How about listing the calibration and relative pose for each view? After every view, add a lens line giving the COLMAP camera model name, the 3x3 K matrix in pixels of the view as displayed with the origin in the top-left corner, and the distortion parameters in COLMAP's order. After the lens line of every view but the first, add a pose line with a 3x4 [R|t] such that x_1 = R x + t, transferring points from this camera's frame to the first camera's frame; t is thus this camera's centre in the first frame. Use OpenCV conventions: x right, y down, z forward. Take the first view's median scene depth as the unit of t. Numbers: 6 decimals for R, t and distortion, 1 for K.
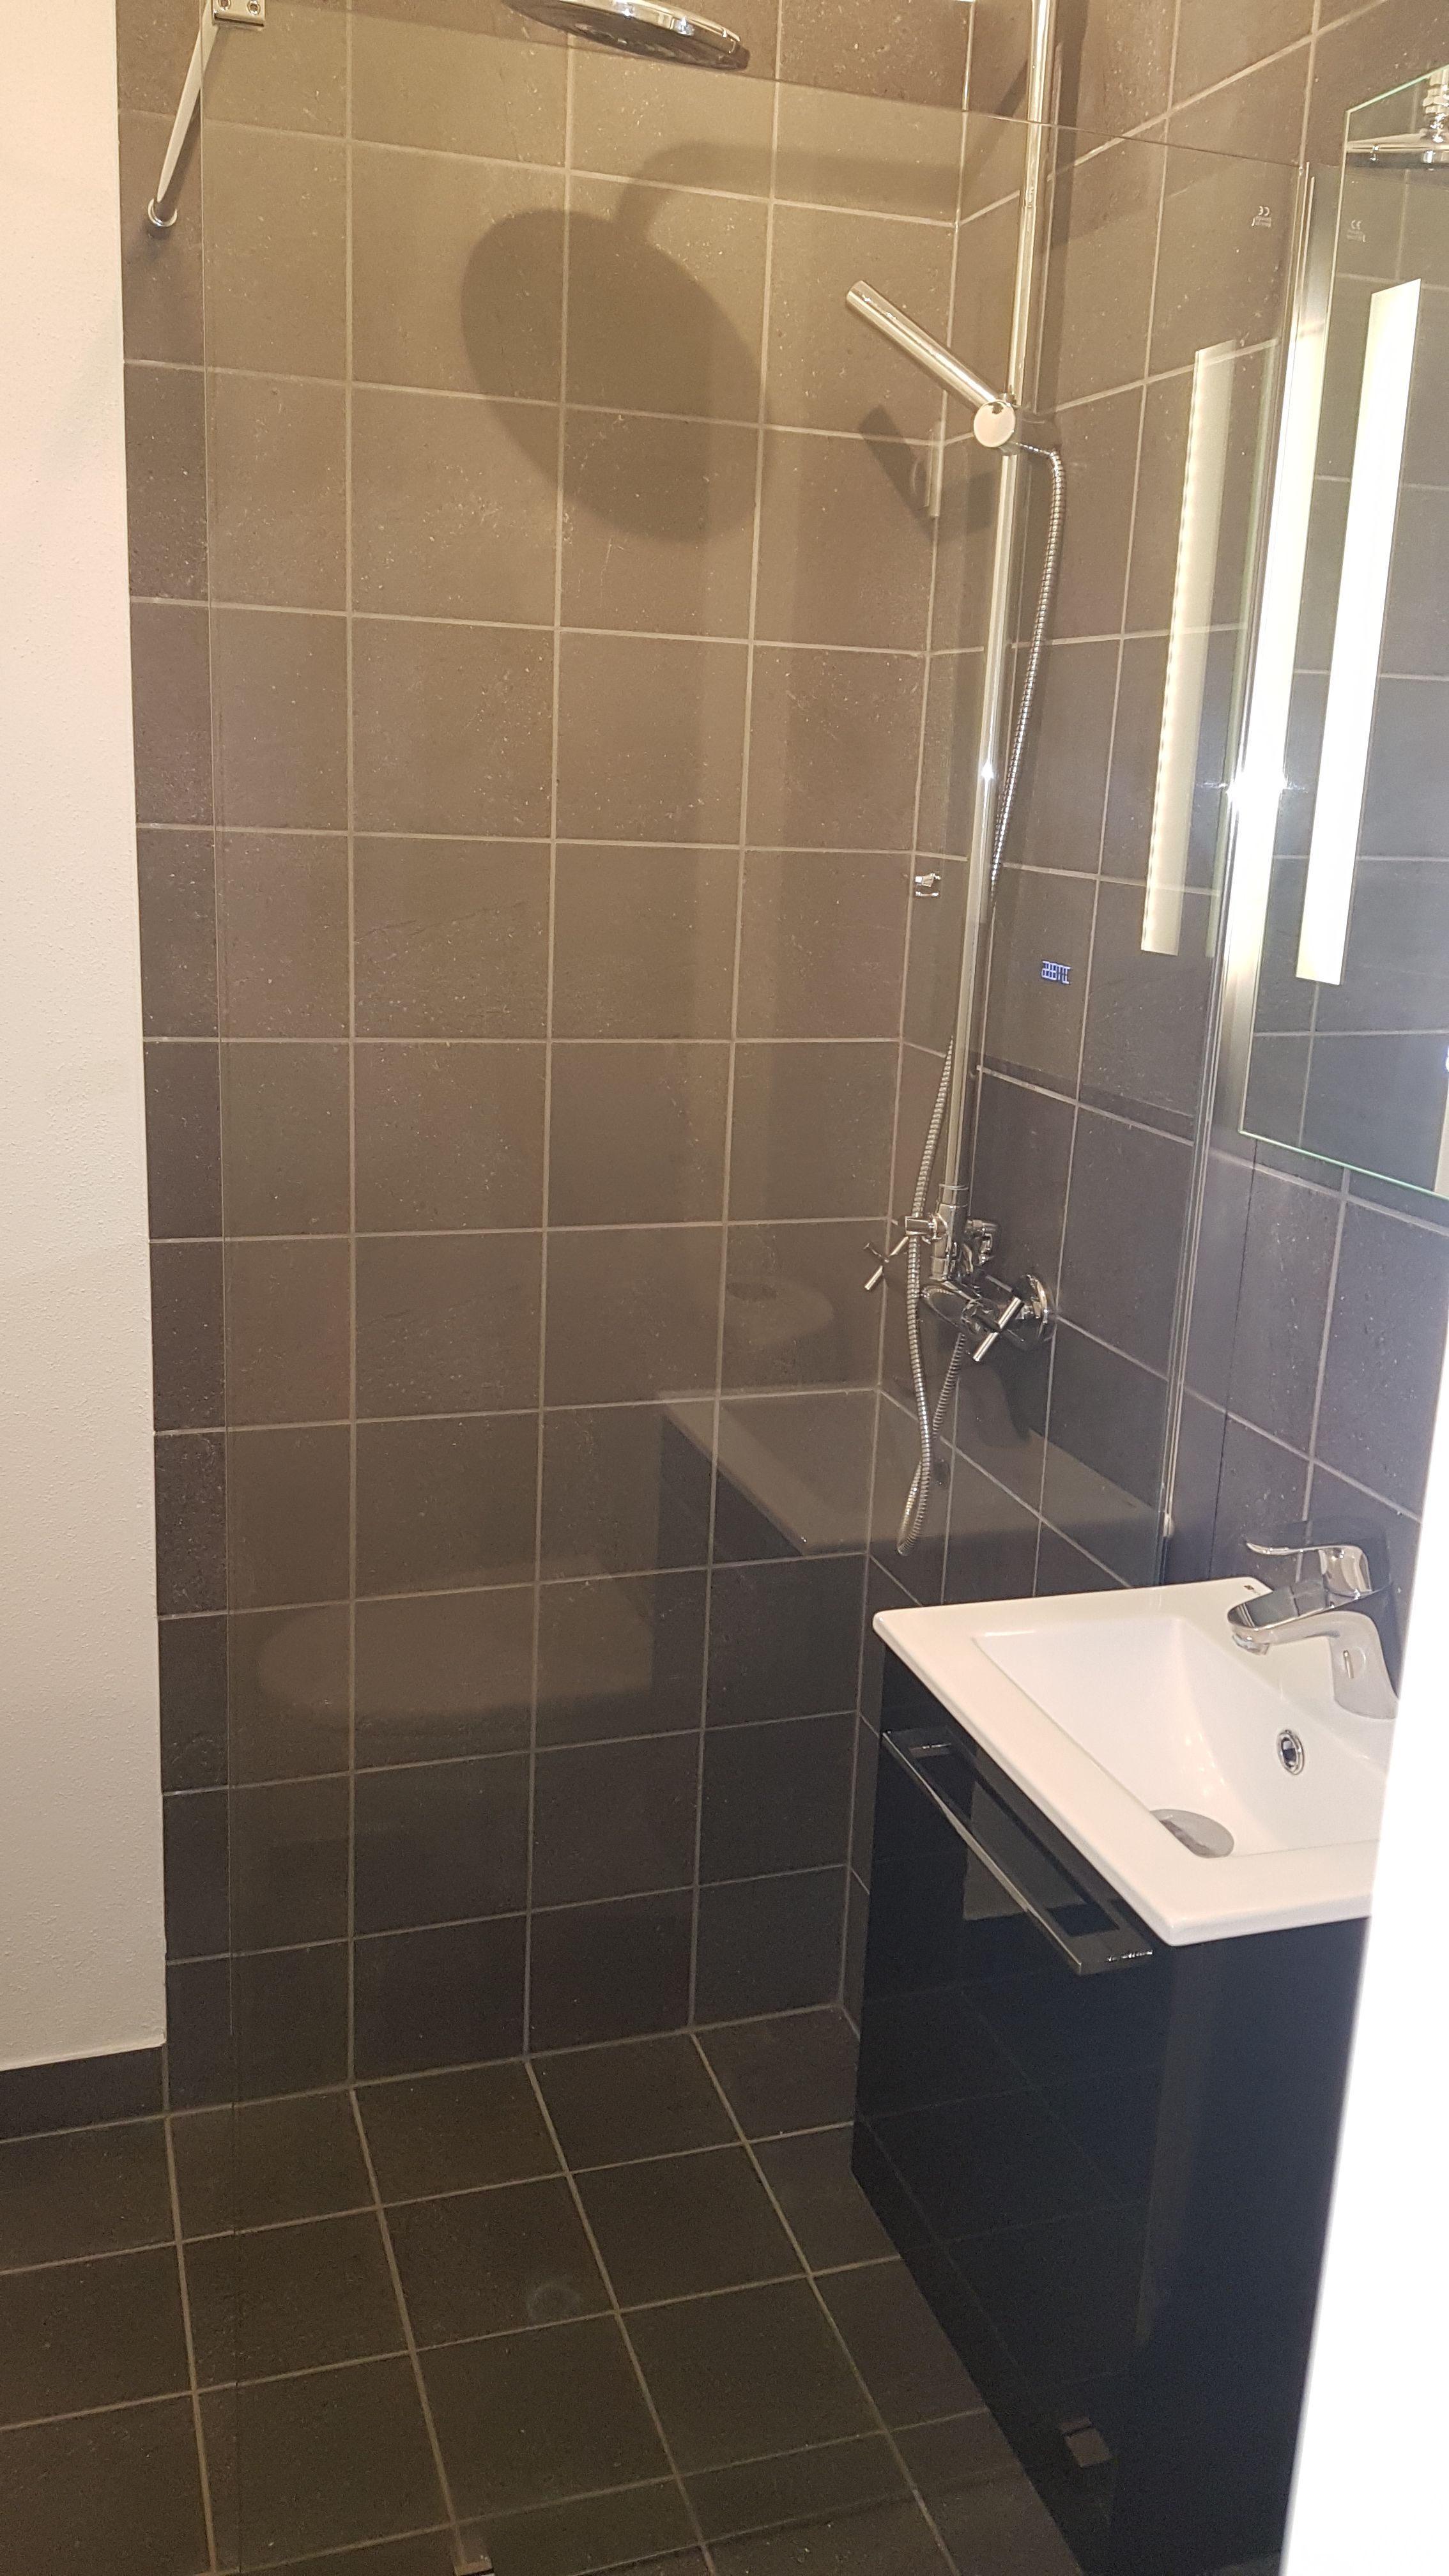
lens RADIAL K [[2128.8, 0, 720.4], [0, 2128.8, 1269.9], [0, 0, 1]] dist [0.118174, -0.263611]
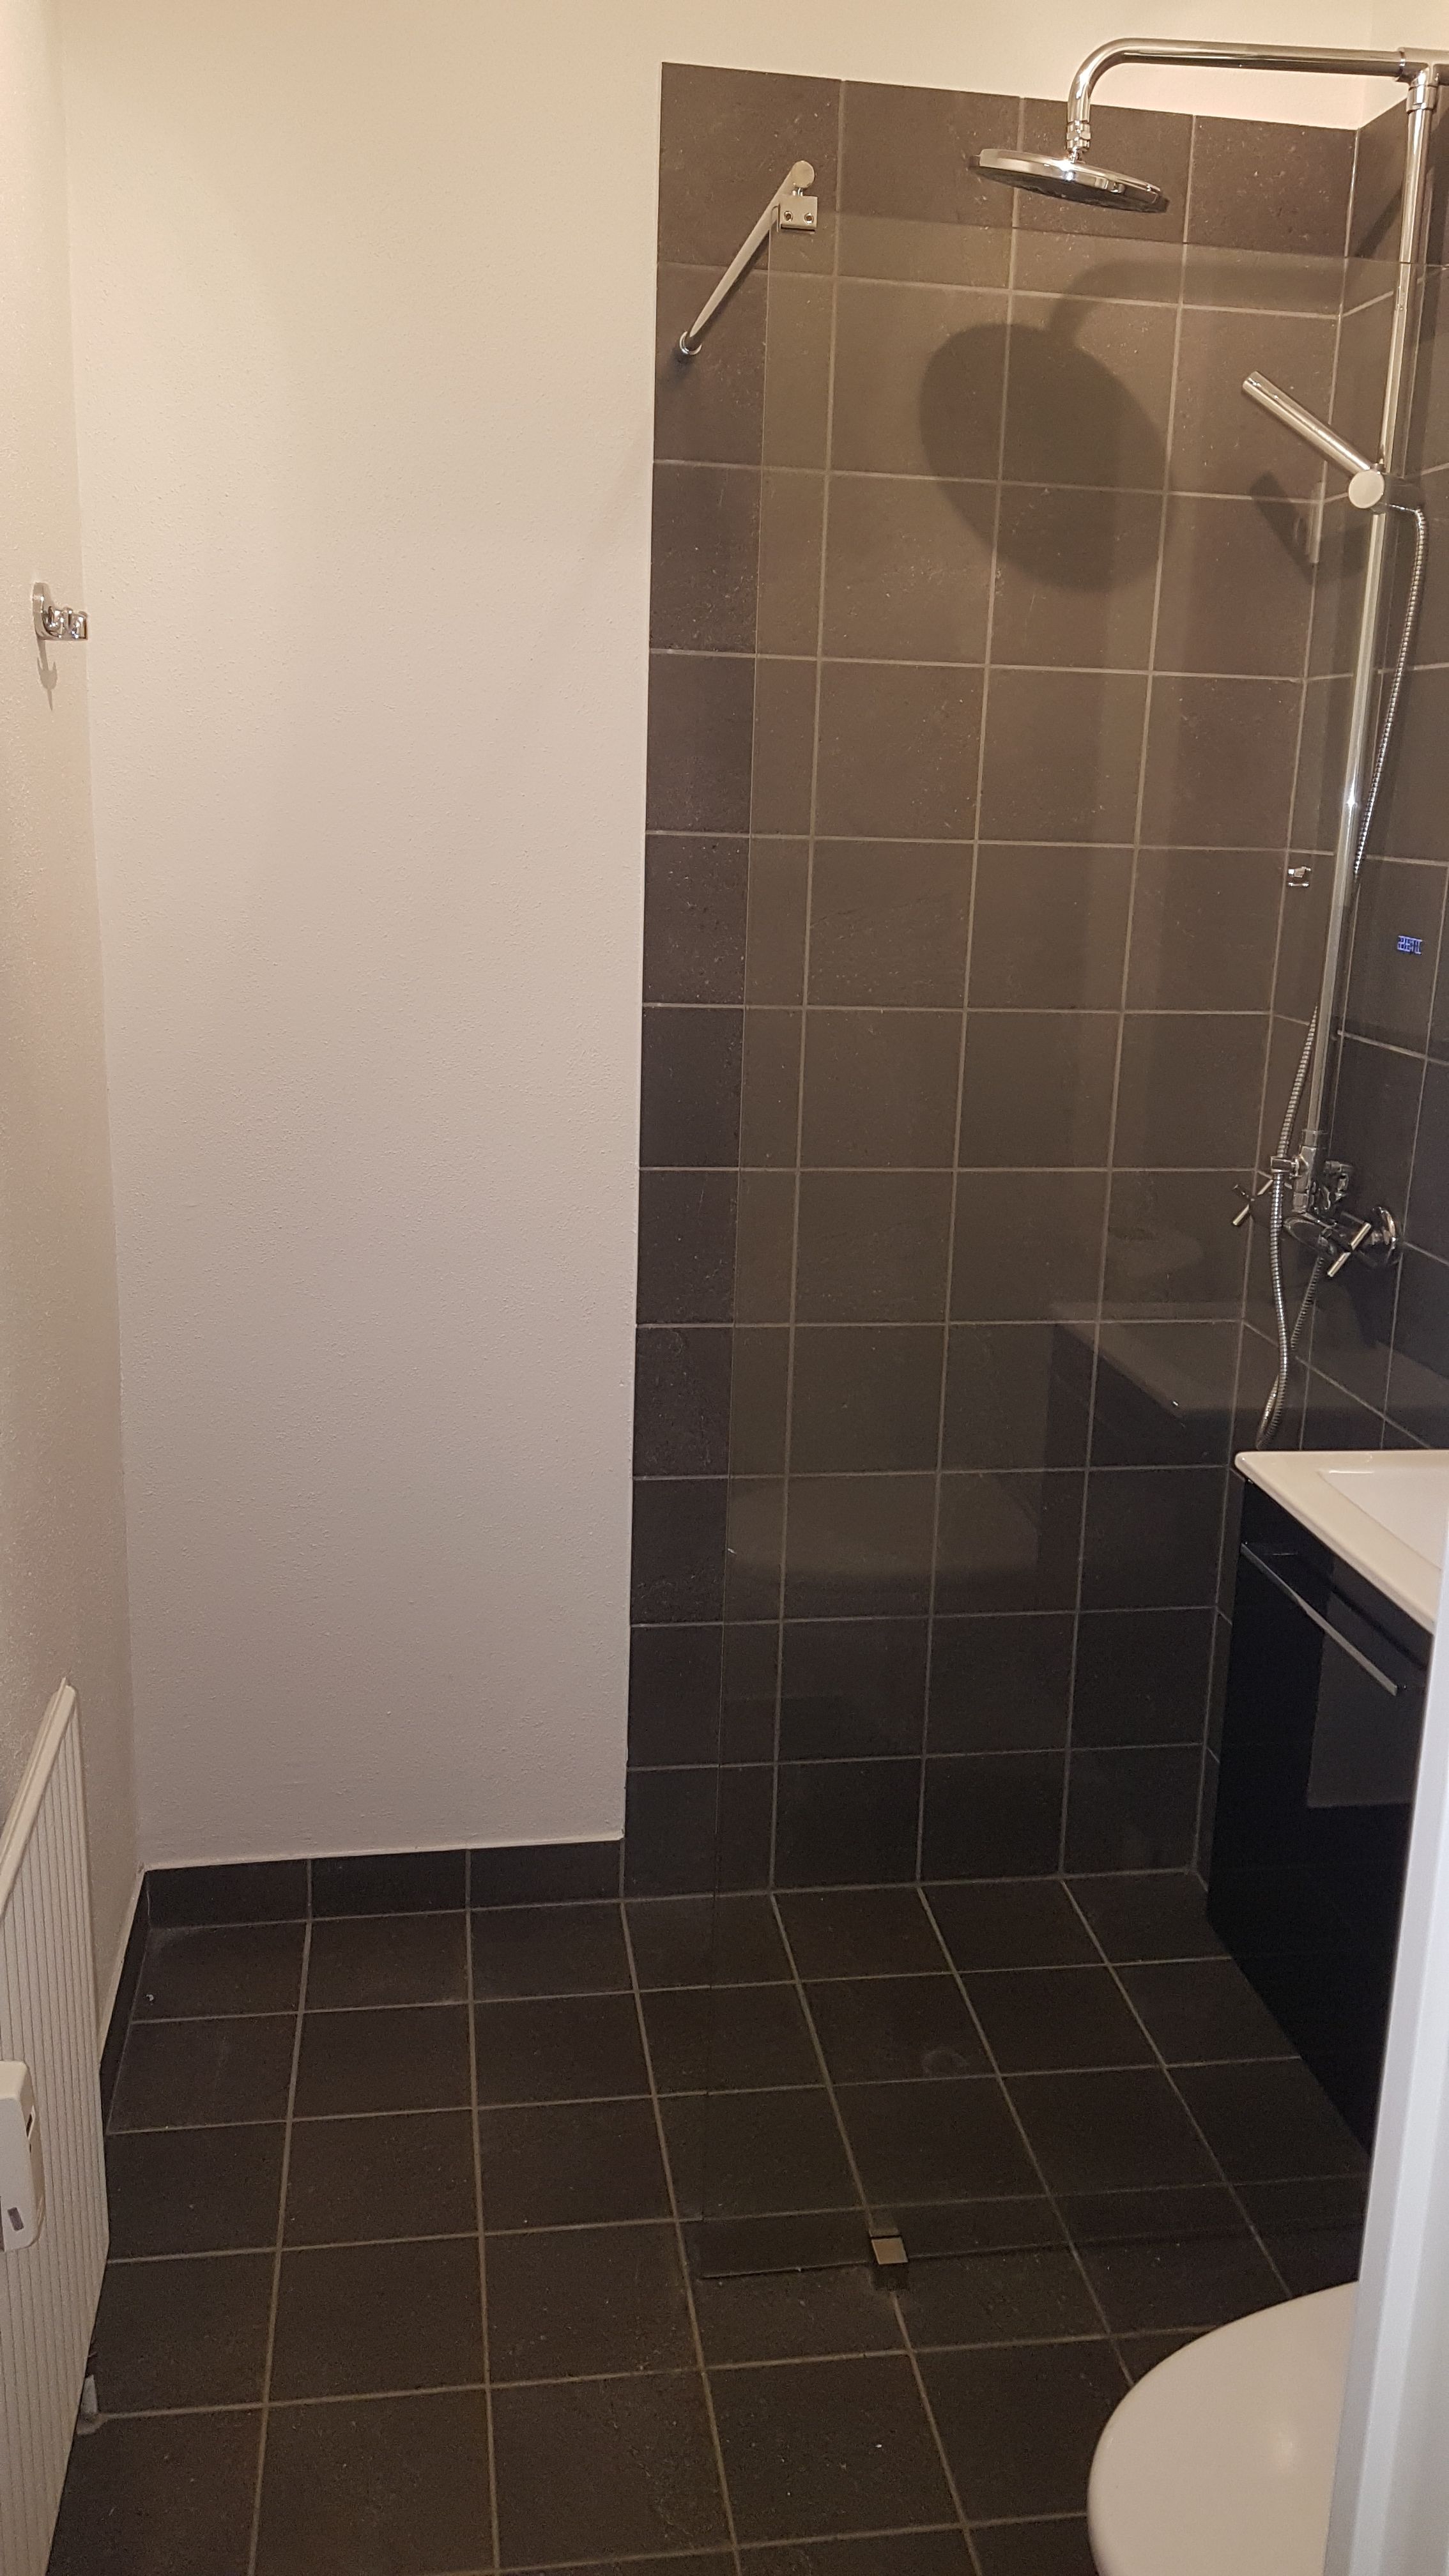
lens RADIAL K [[2128.8, 0, 720.4], [0, 2128.8, 1269.9], [0, 0, 1]] dist [0.118174, -0.263611]
pose [[0.986190, 0.026895, -0.163422, -0.017445], [-0.028984, 0.999526, -0.010408, 0.057766], [0.163065, 0.015000, 0.986501, -0.210416]]
